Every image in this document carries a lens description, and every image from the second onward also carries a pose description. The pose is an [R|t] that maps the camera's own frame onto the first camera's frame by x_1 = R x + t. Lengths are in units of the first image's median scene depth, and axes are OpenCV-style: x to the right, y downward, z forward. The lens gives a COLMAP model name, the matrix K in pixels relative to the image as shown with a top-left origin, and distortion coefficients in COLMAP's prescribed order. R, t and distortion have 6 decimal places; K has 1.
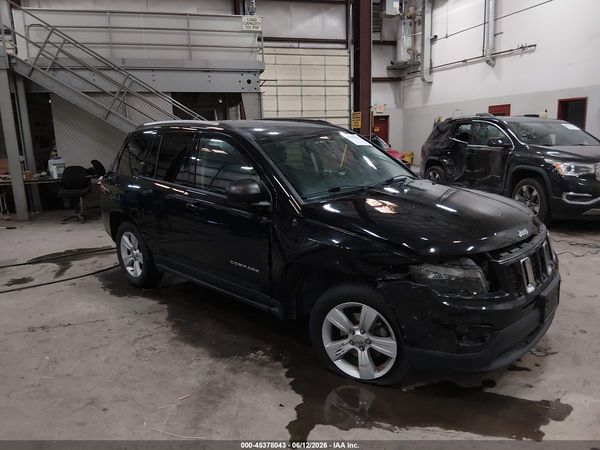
lens RADIAL K [[449.7, 0, 300.0], [0, 449.7, 225.0], [0, 0, 1]] dist [0.122139, -0.167937]
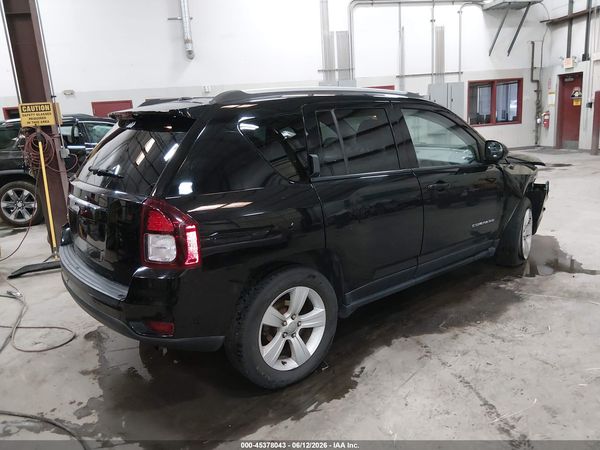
lens RADIAL K [[454.8, 0, 302.4], [0, 454.8, 222.0], [0, 0, 1]] dist [0.084612, -0.141986]
pose [[0.104116, -0.202179, 0.973798, -1.421687], [0.254705, 0.951888, 0.170398, -0.239553], [-0.961398, 0.230290, 0.150603, 1.427740]]
